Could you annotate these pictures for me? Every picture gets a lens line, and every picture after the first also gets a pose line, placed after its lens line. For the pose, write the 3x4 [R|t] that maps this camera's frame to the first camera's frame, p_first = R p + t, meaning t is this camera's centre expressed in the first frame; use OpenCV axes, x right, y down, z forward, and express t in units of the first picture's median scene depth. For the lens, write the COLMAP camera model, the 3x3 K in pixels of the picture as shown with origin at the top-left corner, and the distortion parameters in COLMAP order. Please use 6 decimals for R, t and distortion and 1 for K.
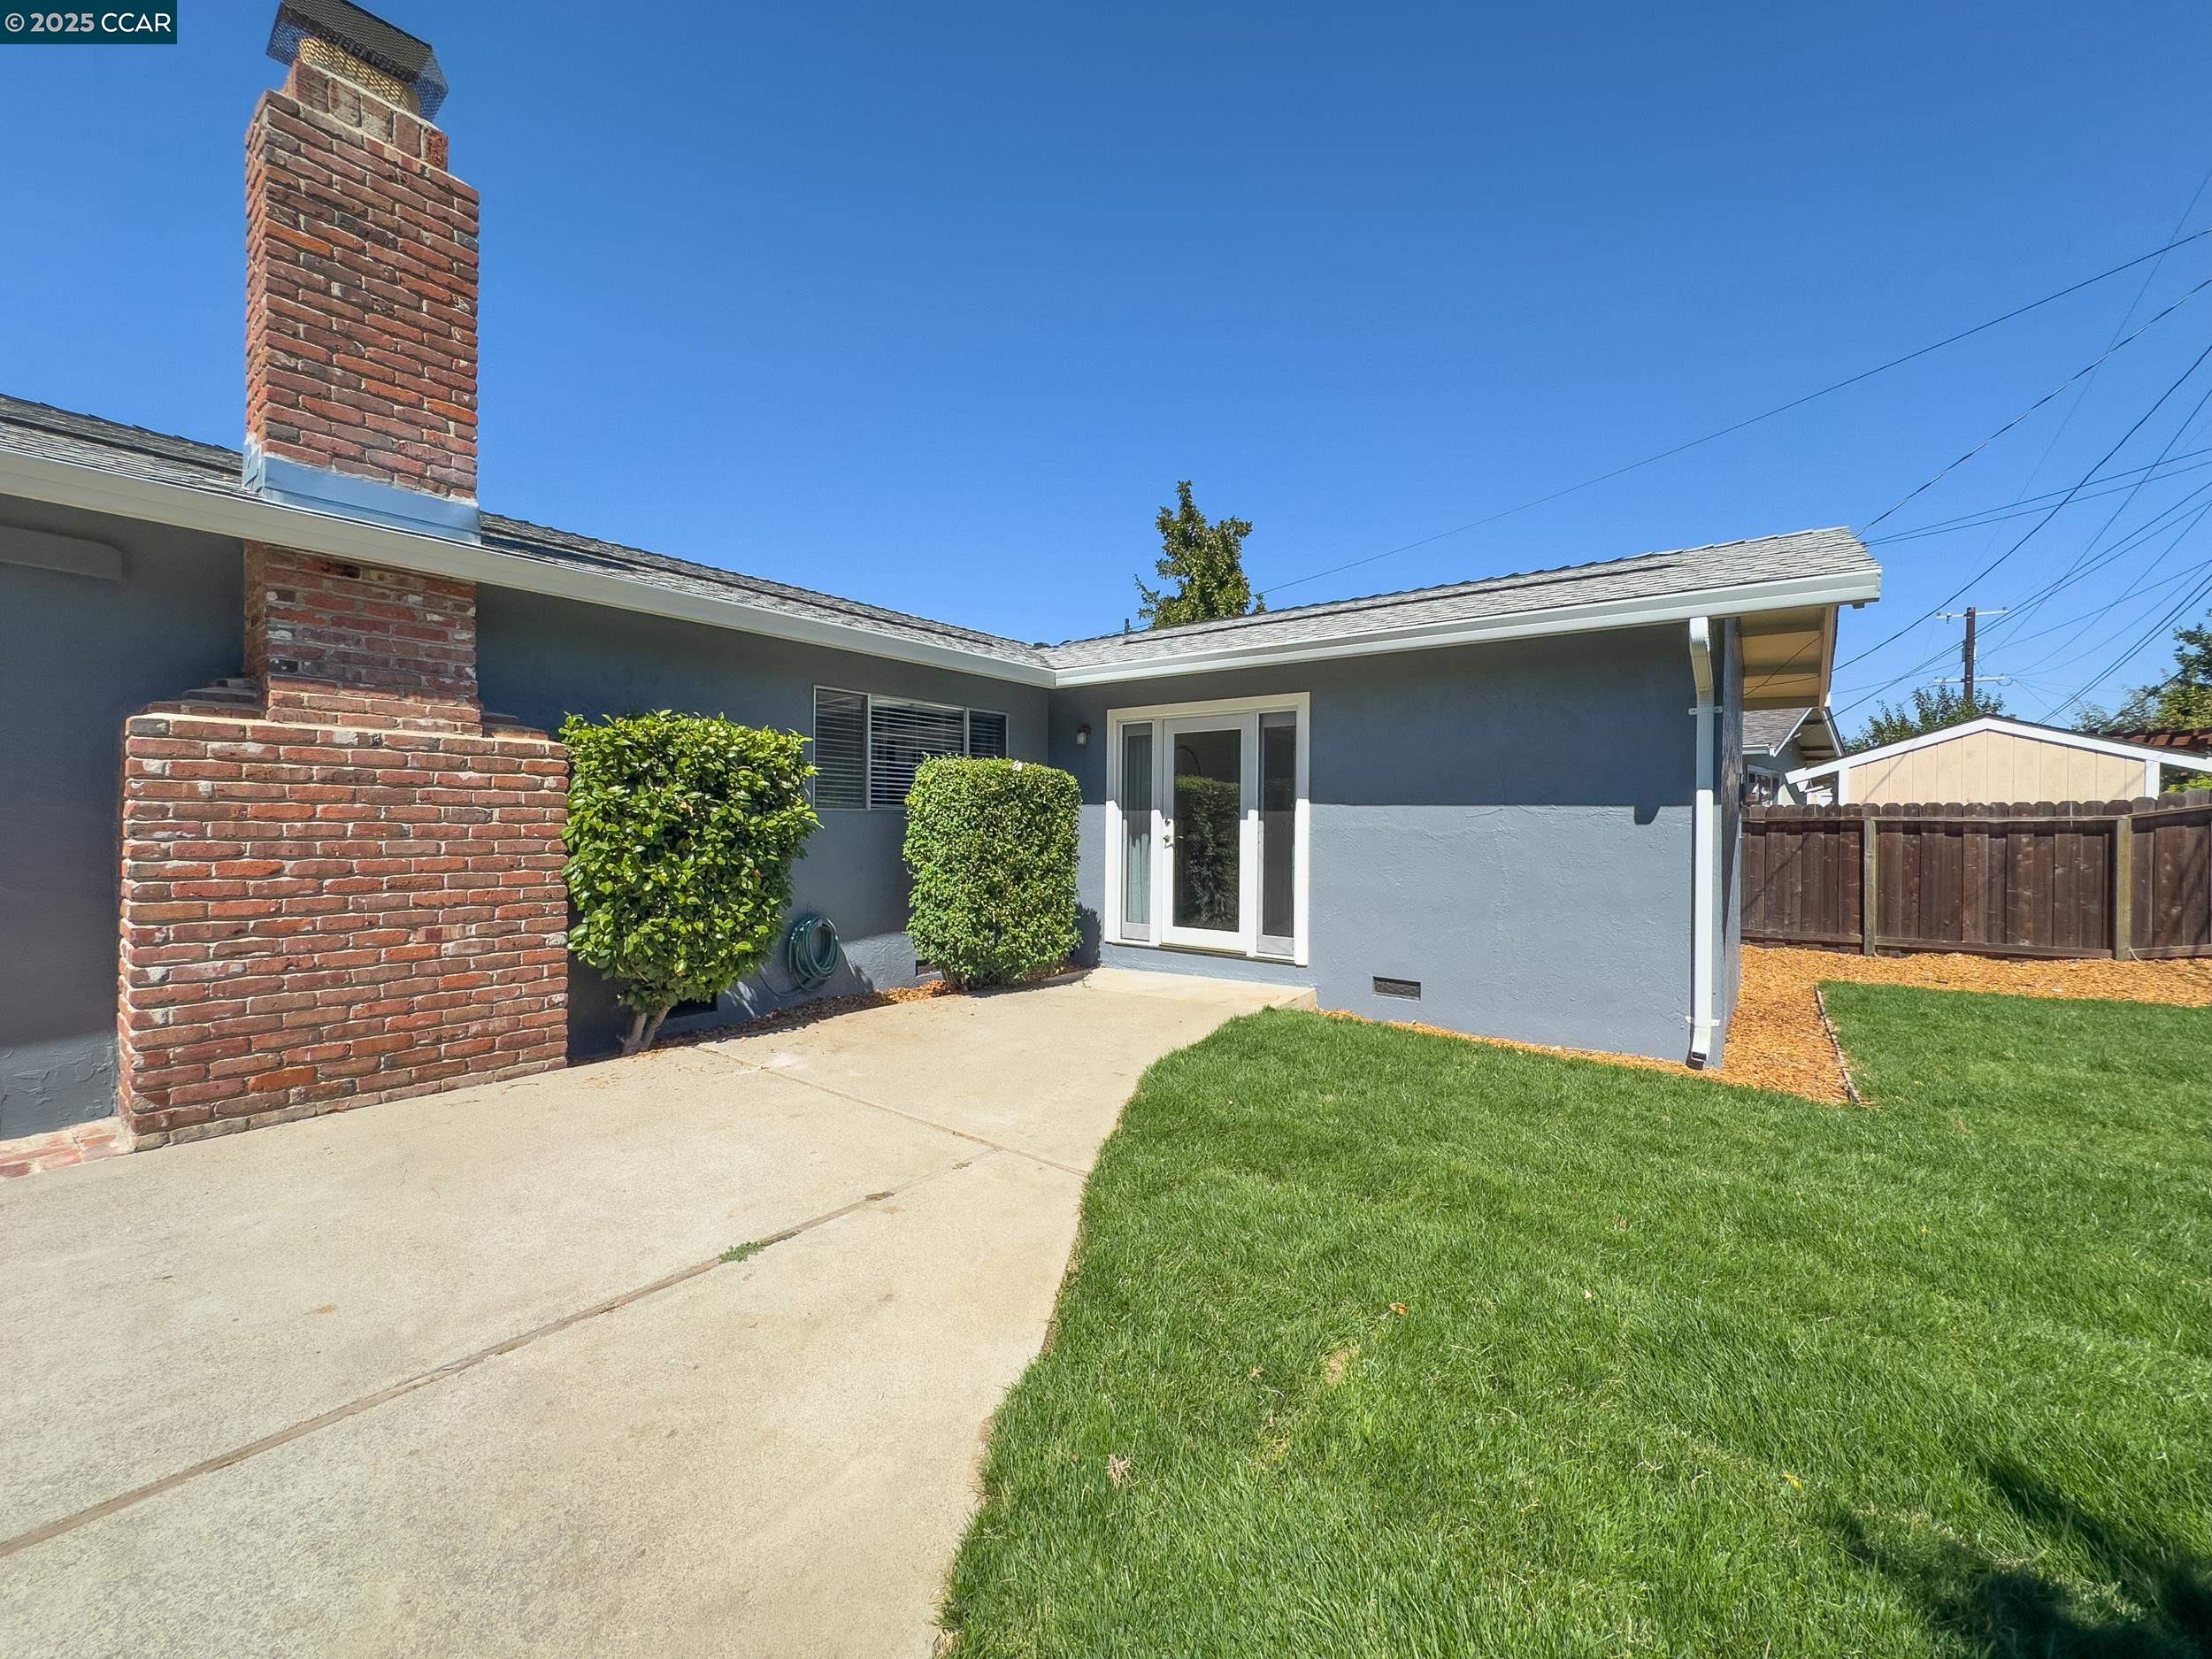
lens RADIAL K [[883.0, 0, 1105.4], [0, 883.0, 831.4], [0, 0, 1]] dist [-0.002802, 0.000045]
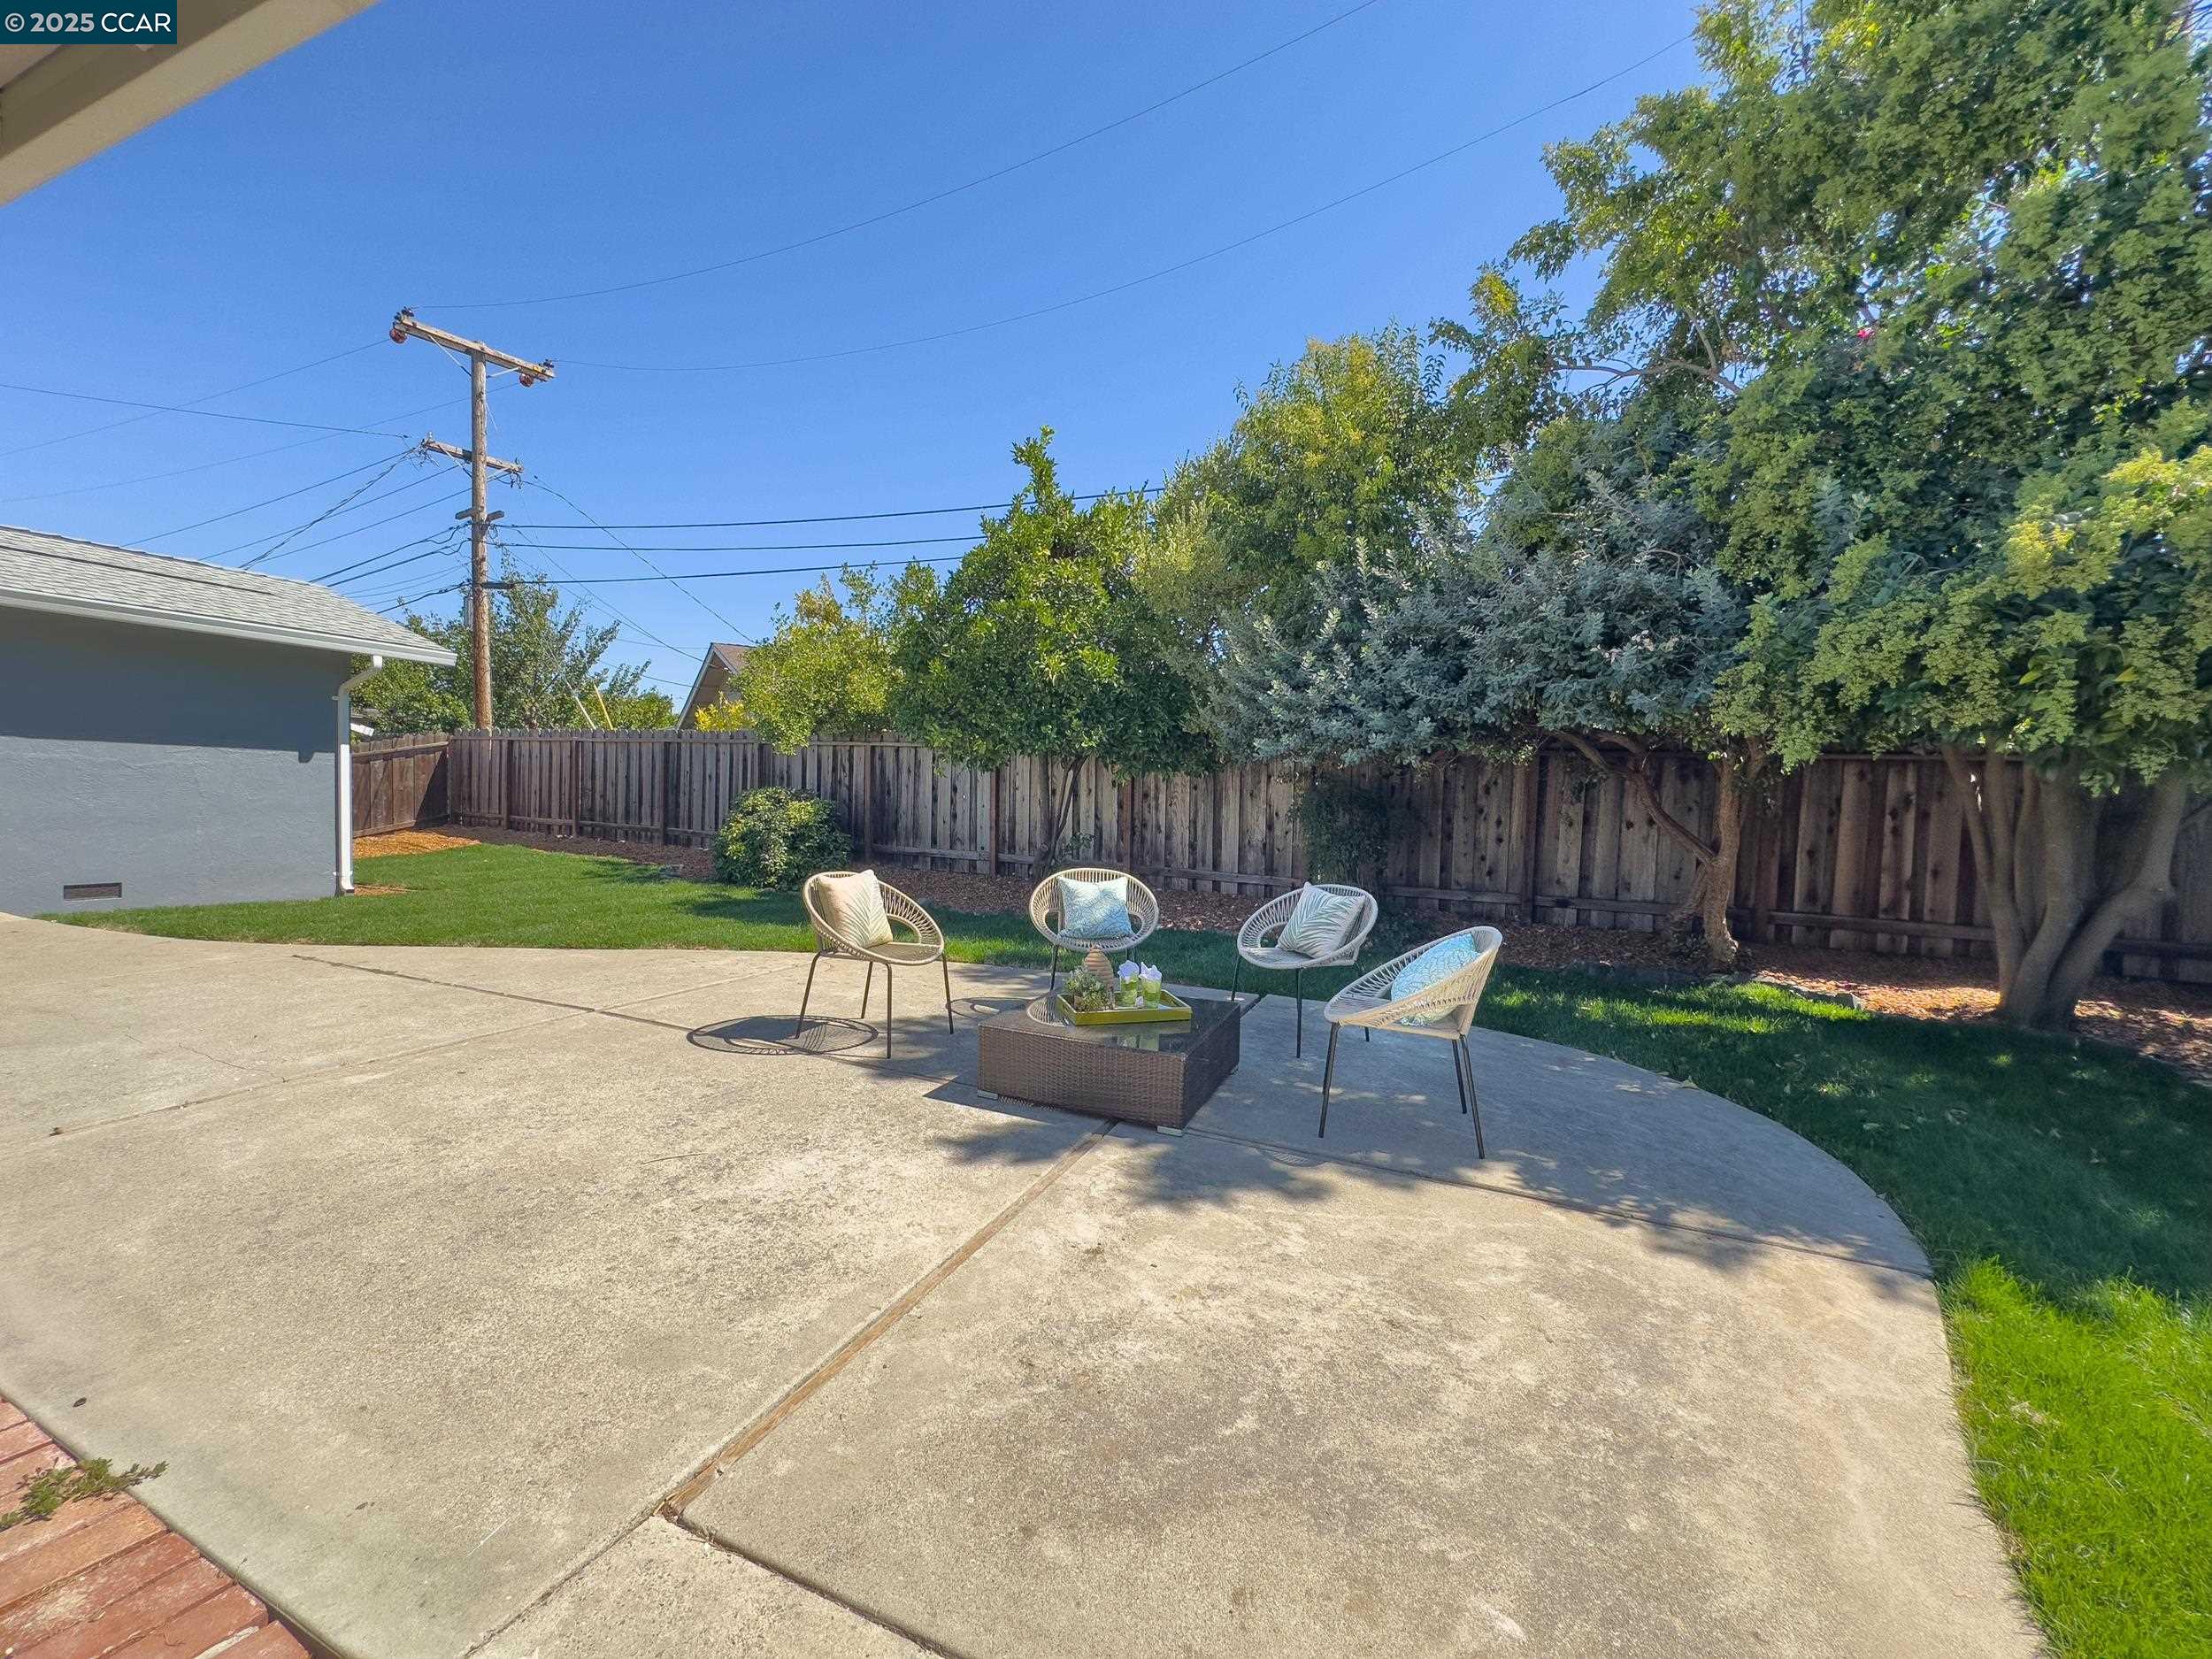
lens RADIAL K [[883.0, 0, 1106.8], [0, 883.0, 827.1], [0, 0, 1]] dist [-0.002802, 0.000045]
pose [[-0.237800, -0.054500, 0.969784, -0.923341], [-0.022958, 0.998461, 0.050482, -0.002478], [-0.971043, -0.010260, -0.238685, -0.048554]]
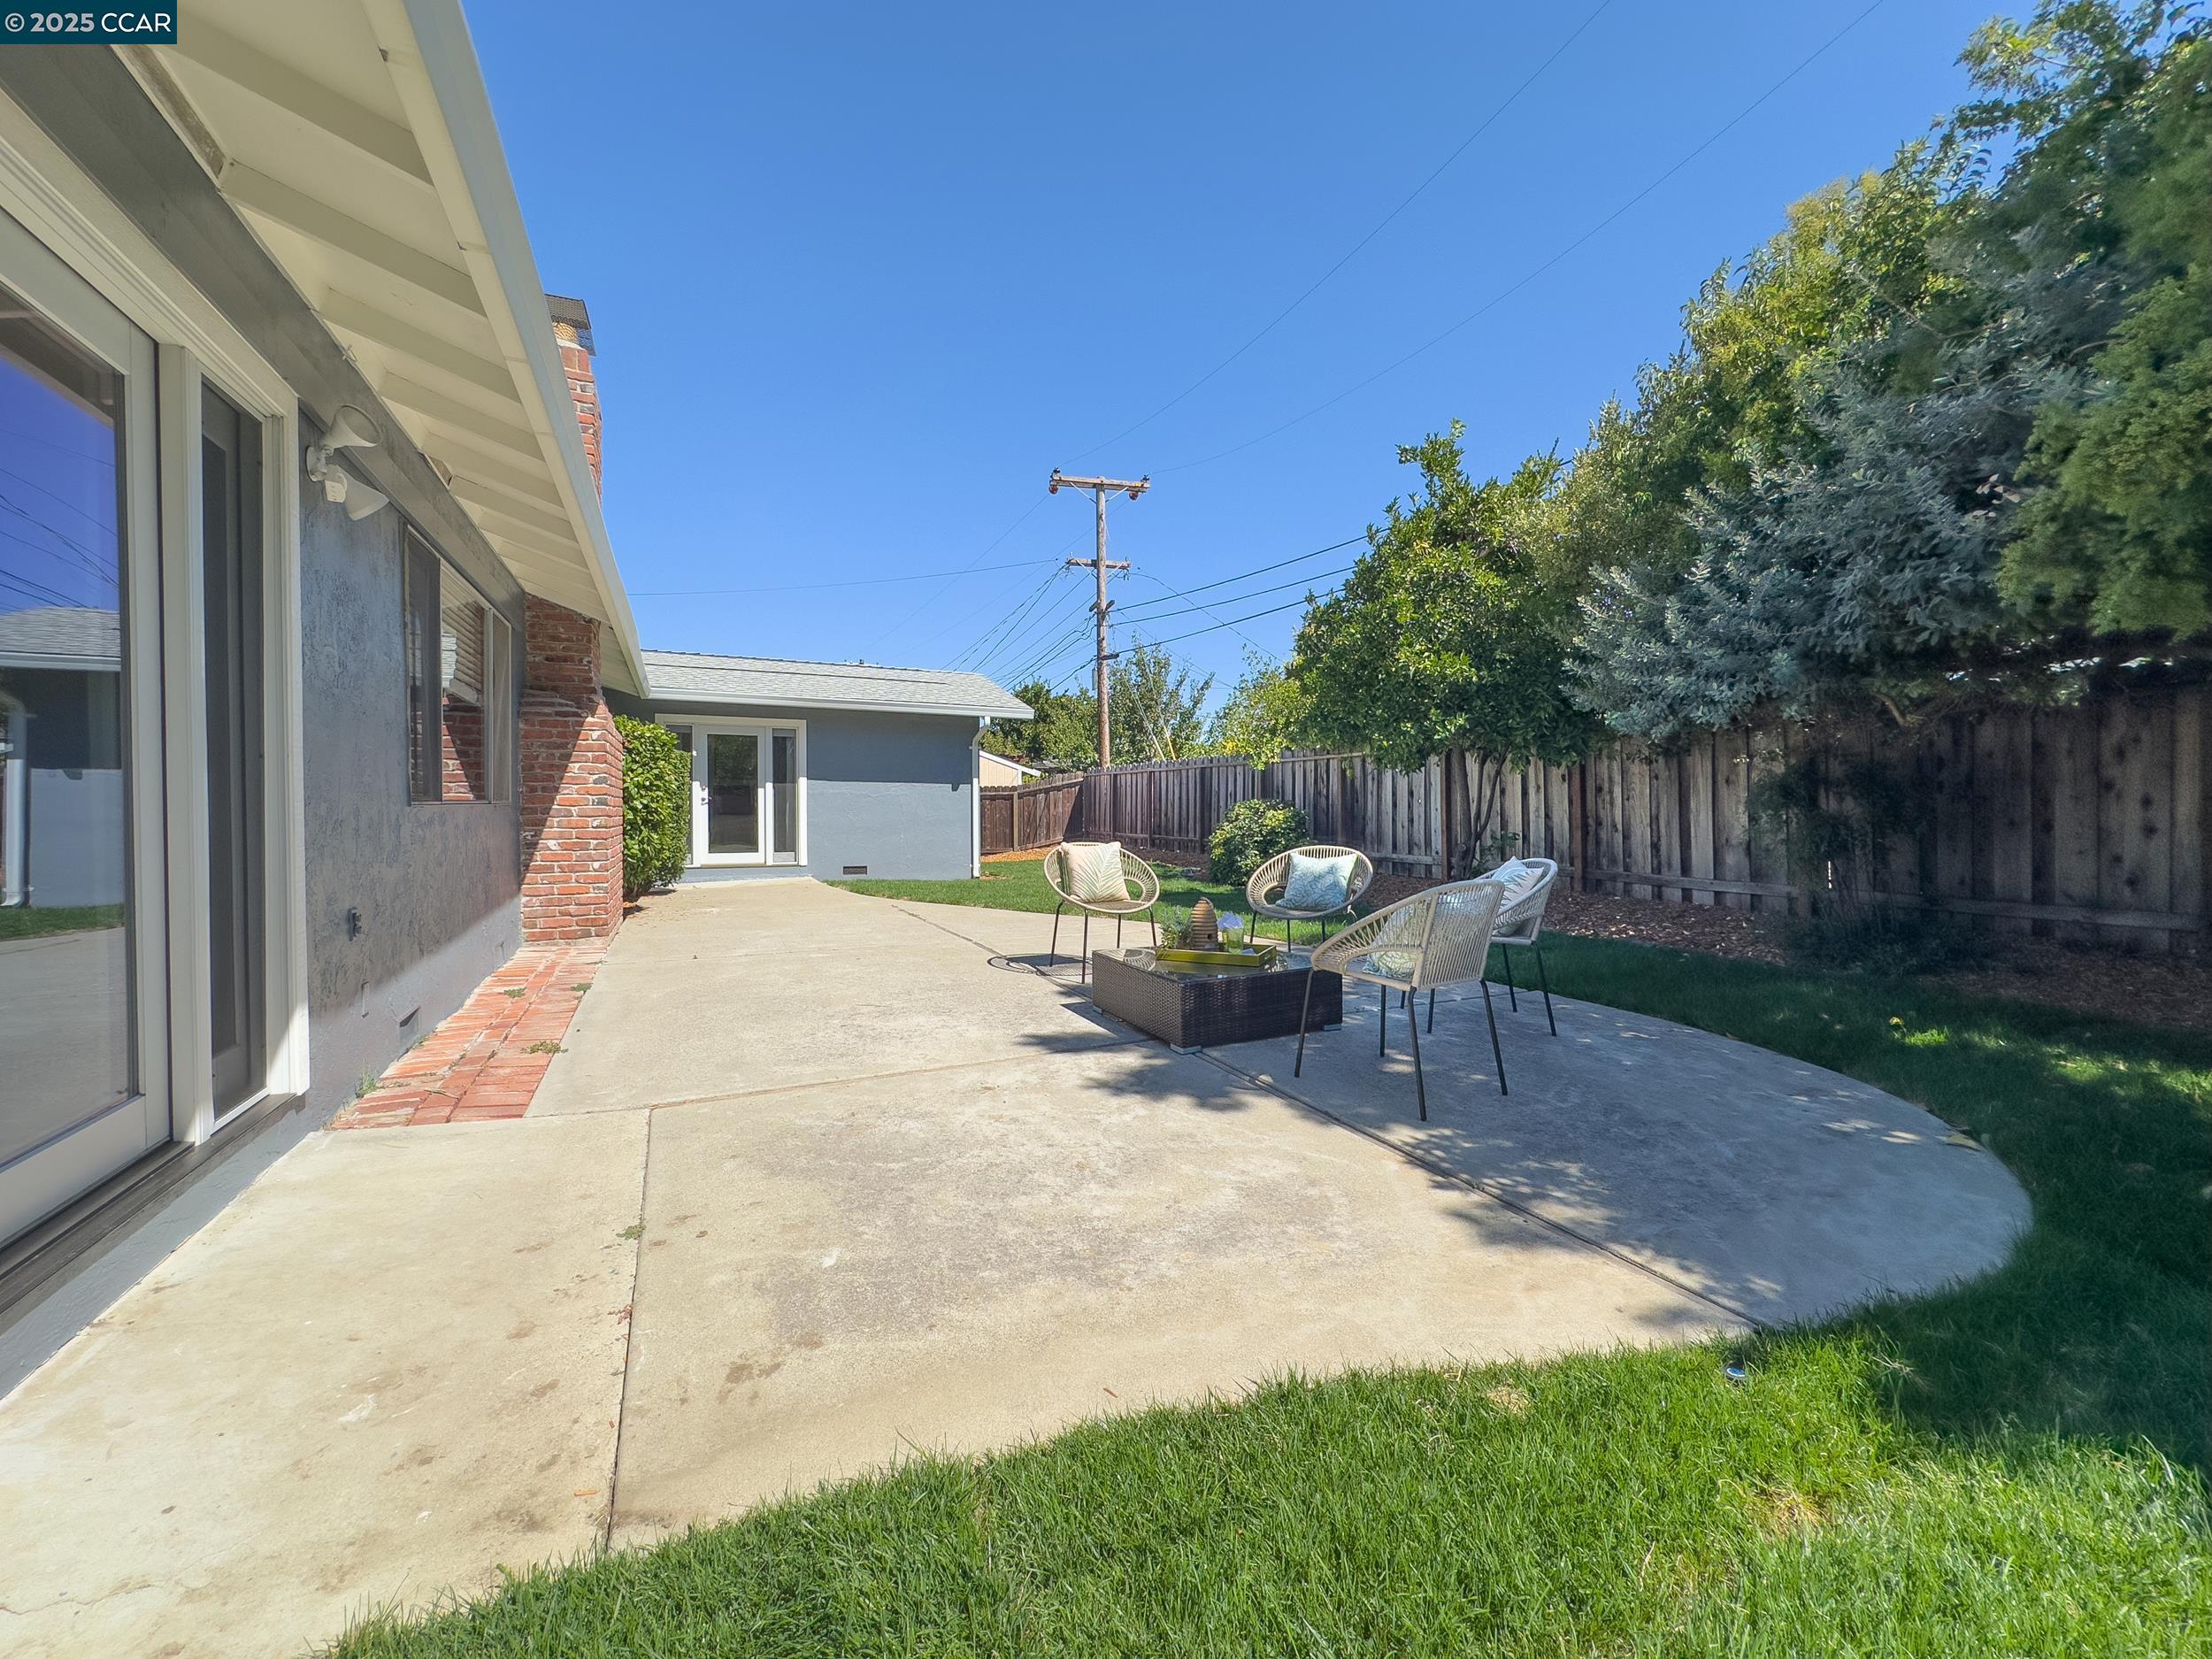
lens RADIAL K [[883.0, 0, 1103.5], [0, 883.0, 826.6], [0, 0, 1]] dist [-0.002802, 0.000045]
pose [[0.458288, -0.023940, 0.888481, -0.971483], [0.011475, 0.999713, 0.021018, 0.030829], [-0.888730, 0.000563, 0.458432, -0.359764]]
